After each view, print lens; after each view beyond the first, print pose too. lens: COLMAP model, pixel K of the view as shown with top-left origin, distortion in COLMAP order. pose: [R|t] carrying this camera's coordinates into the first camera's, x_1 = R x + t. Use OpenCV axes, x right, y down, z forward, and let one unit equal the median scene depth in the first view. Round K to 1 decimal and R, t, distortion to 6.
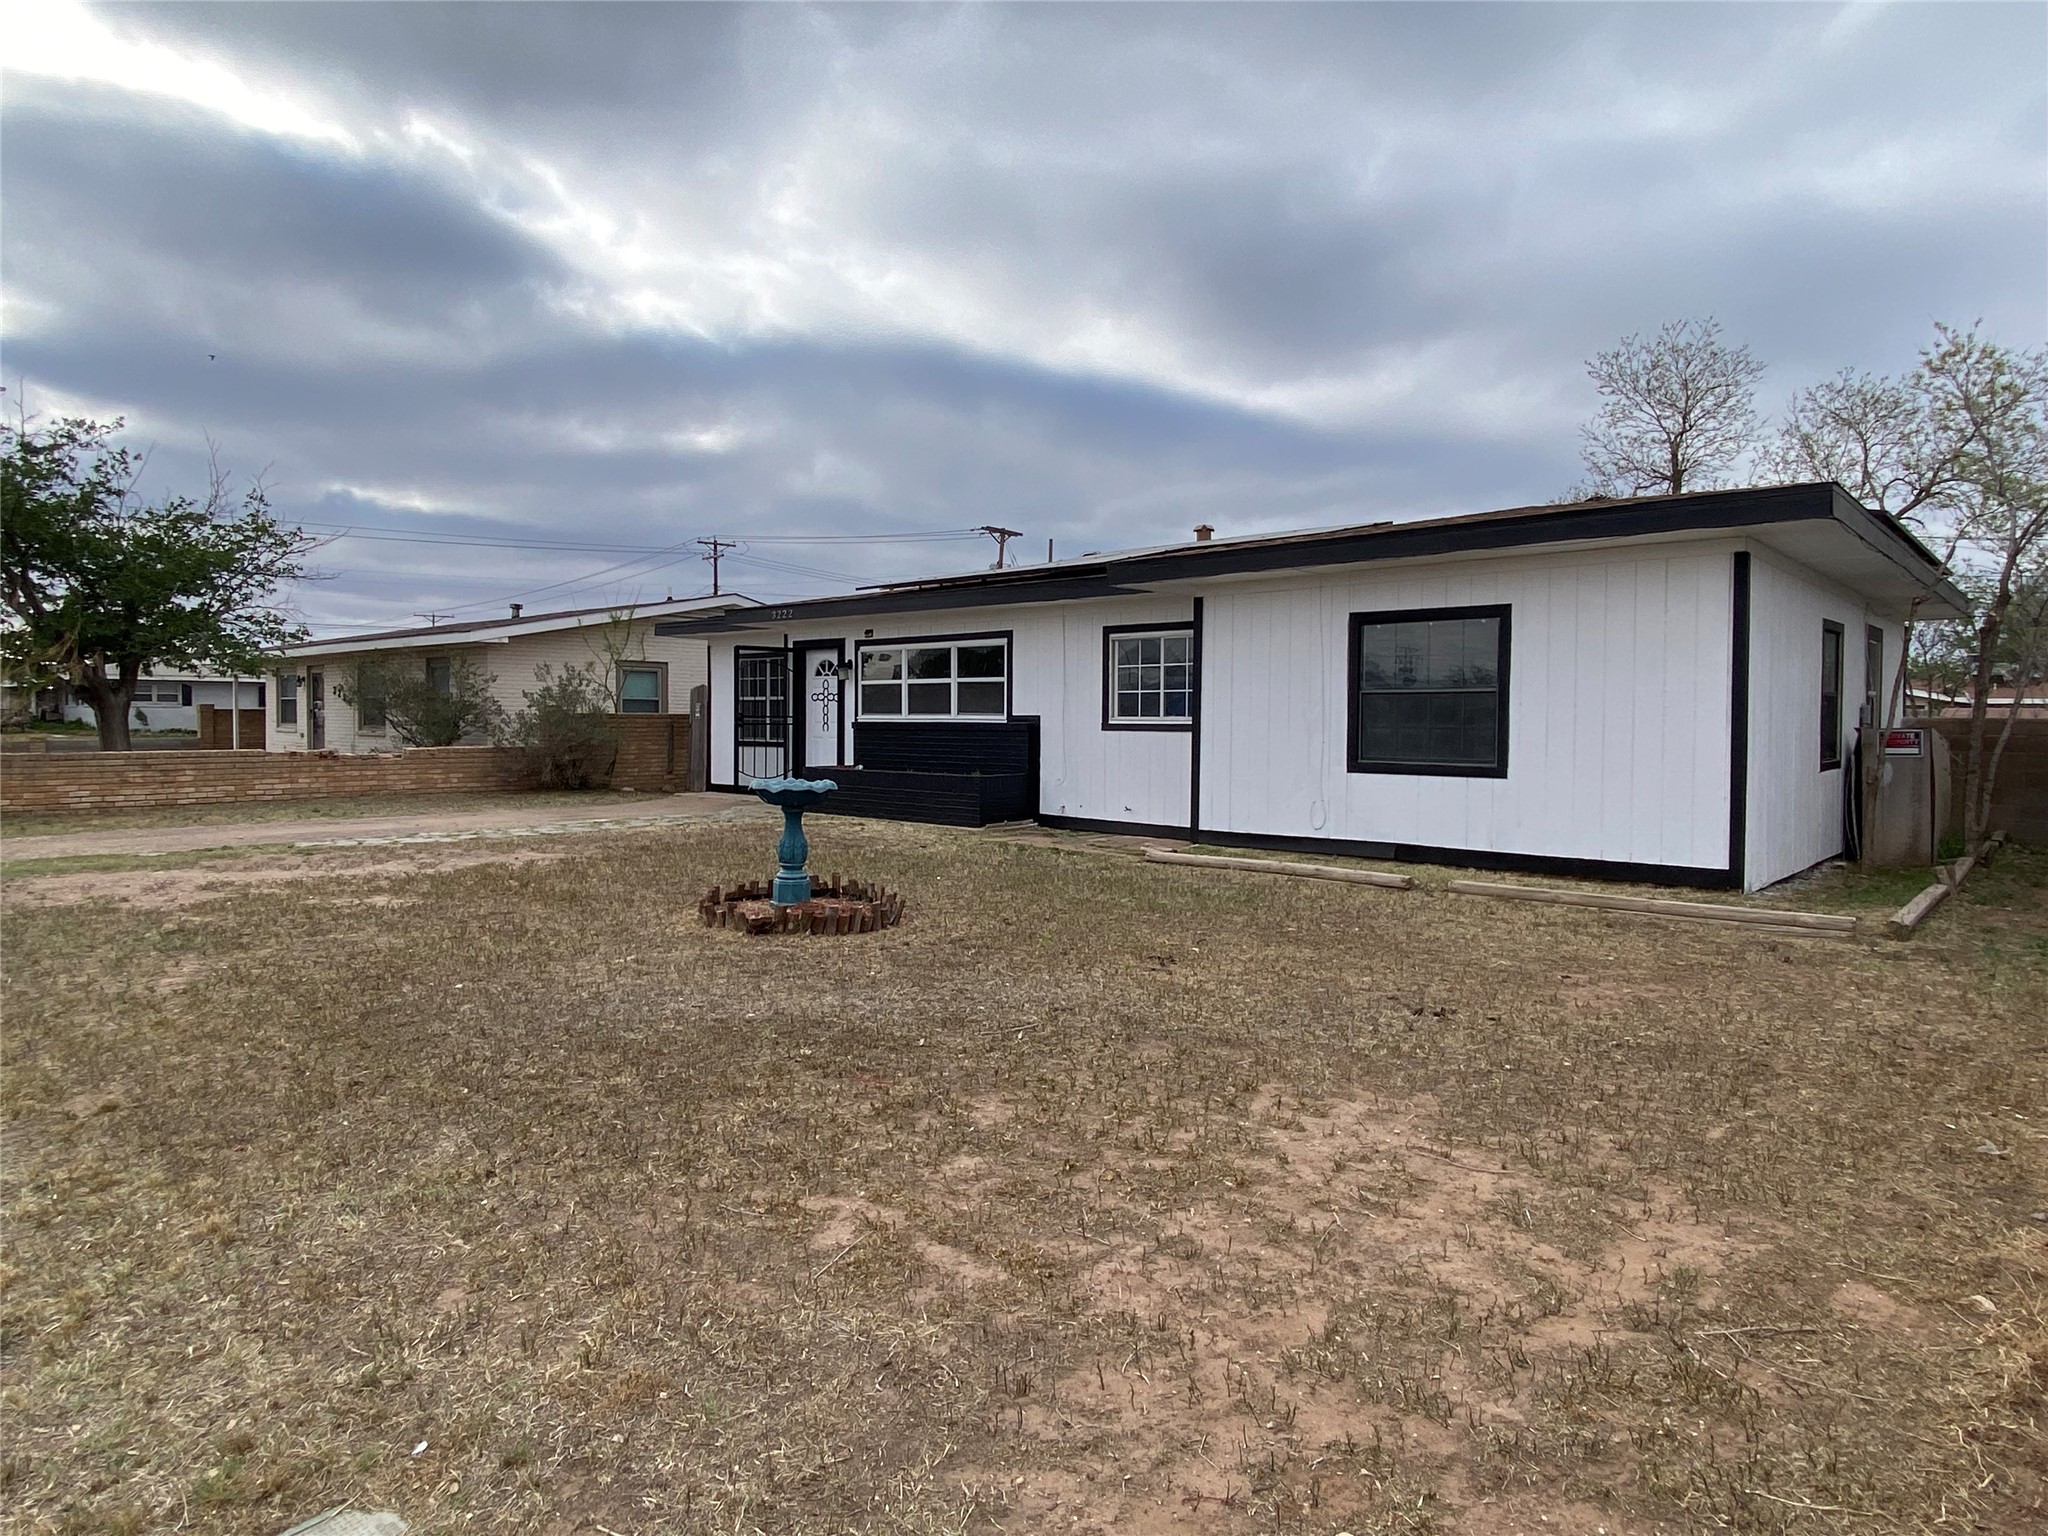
lens RADIAL K [[1206.5, 0, 1024.6], [0, 1206.5, 762.7], [0, 0, 1]] dist [0.000409, 0.000007]
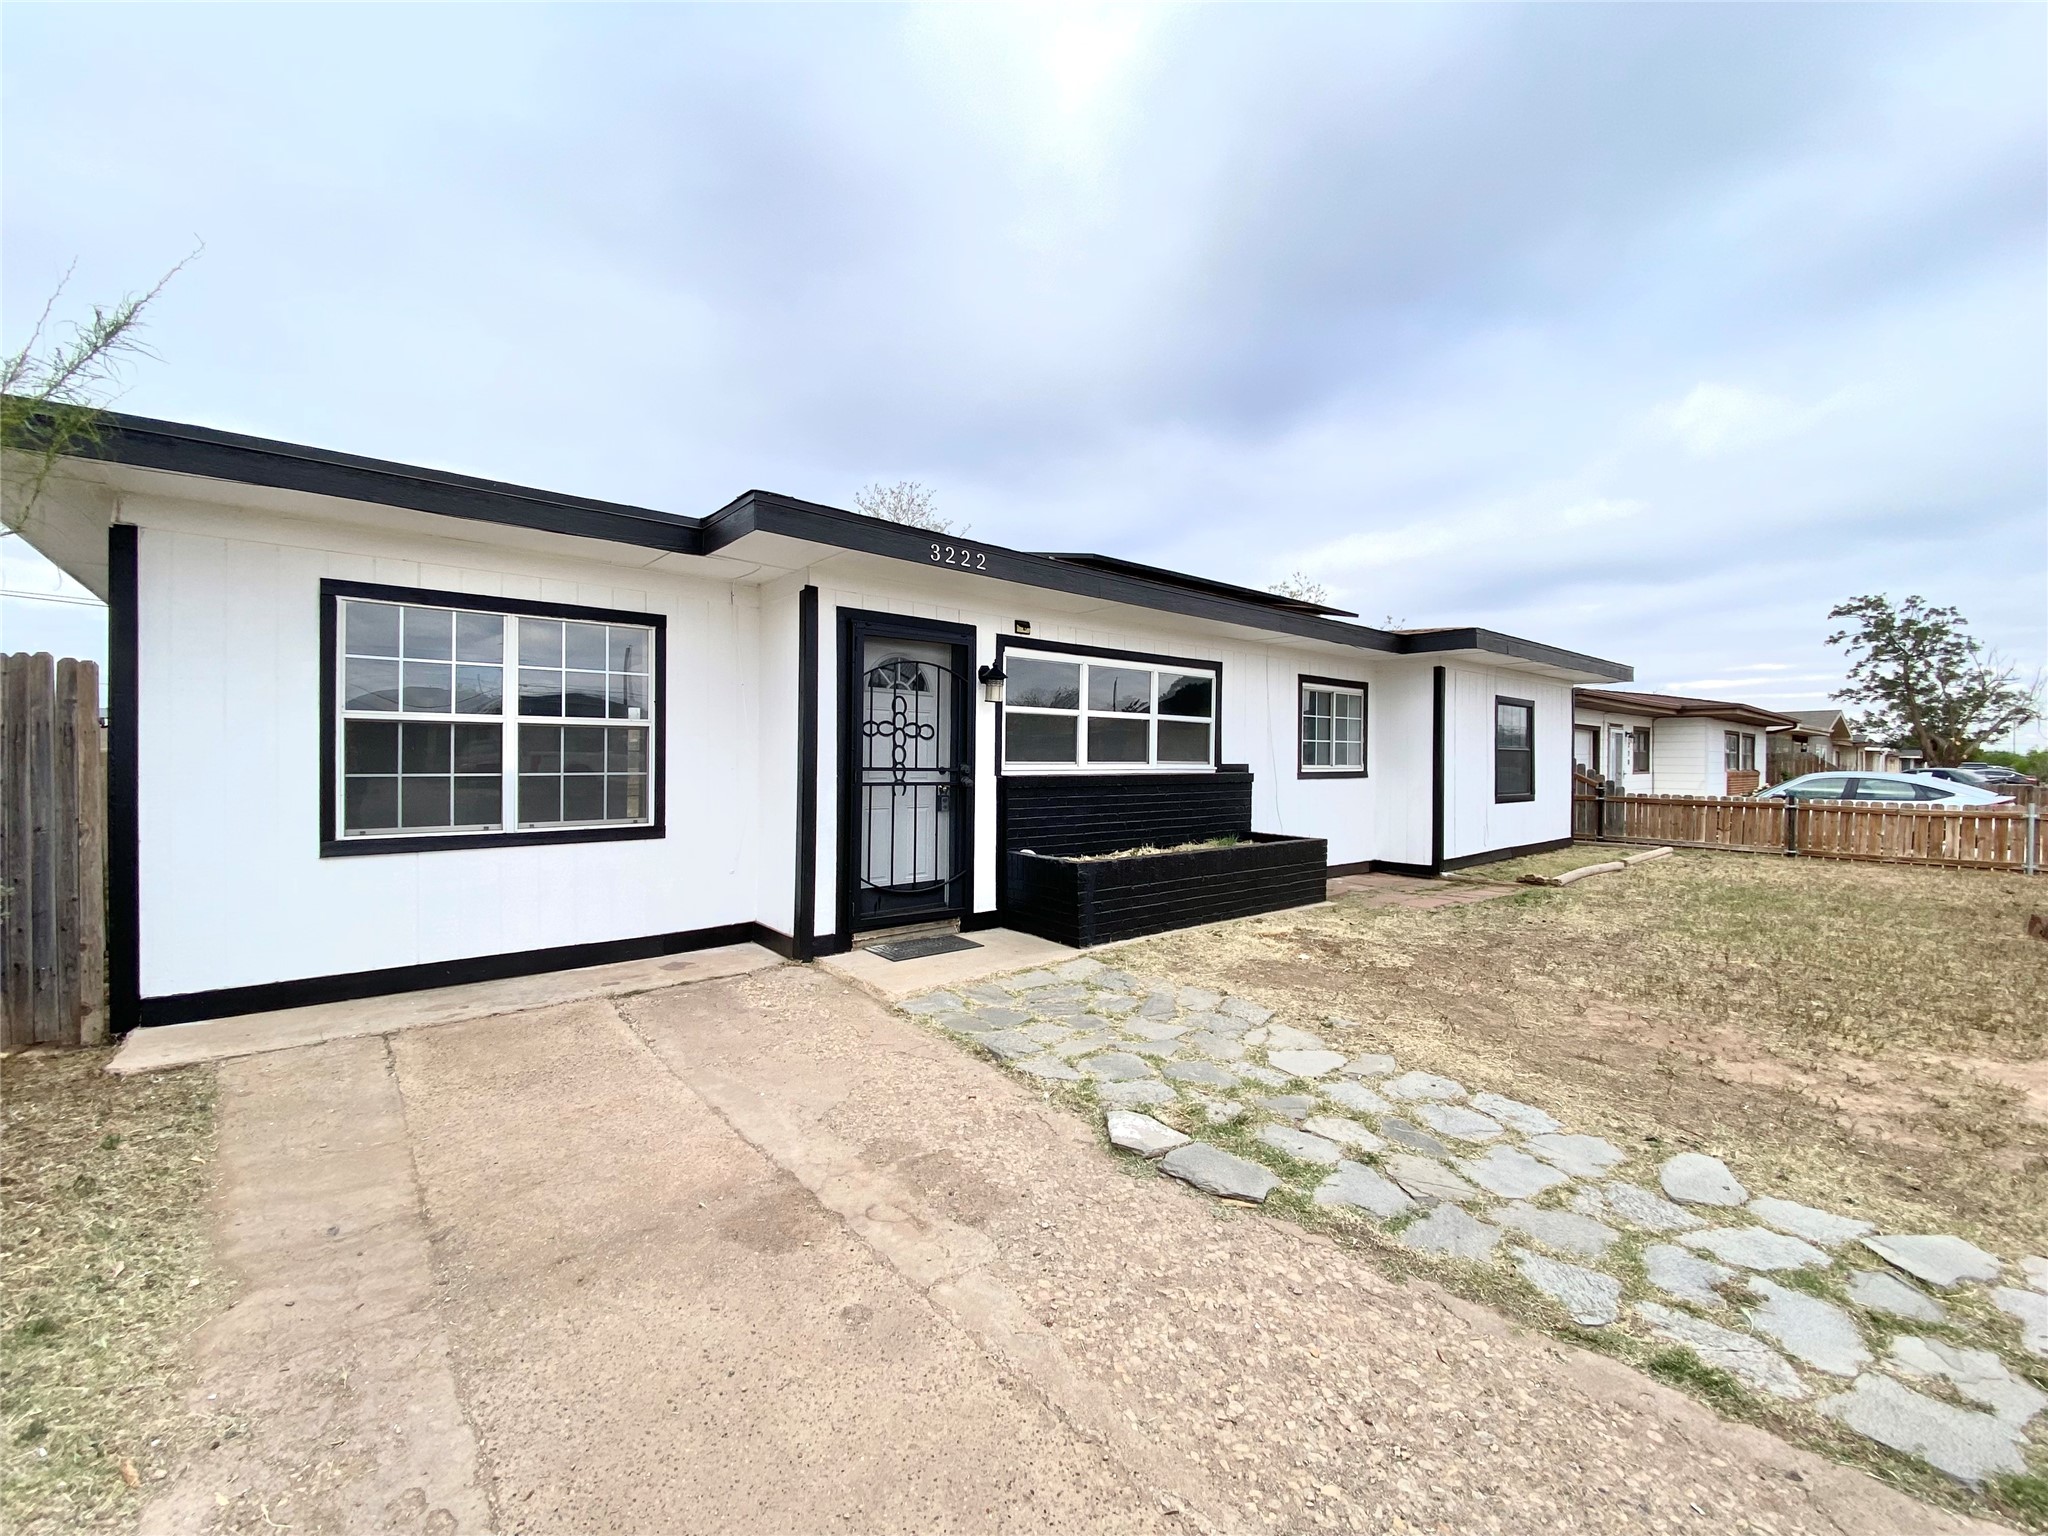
lens RADIAL K [[832.1, 0, 1022.7], [0, 832.1, 763.7], [0, 0, 1]] dist [0.013164, -0.000447]
pose [[0.140589, -0.007316, 0.990041, -0.587014], [0.031759, 0.999491, 0.002875, -0.044289], [-0.989559, 0.031039, 0.140749, 1.027592]]
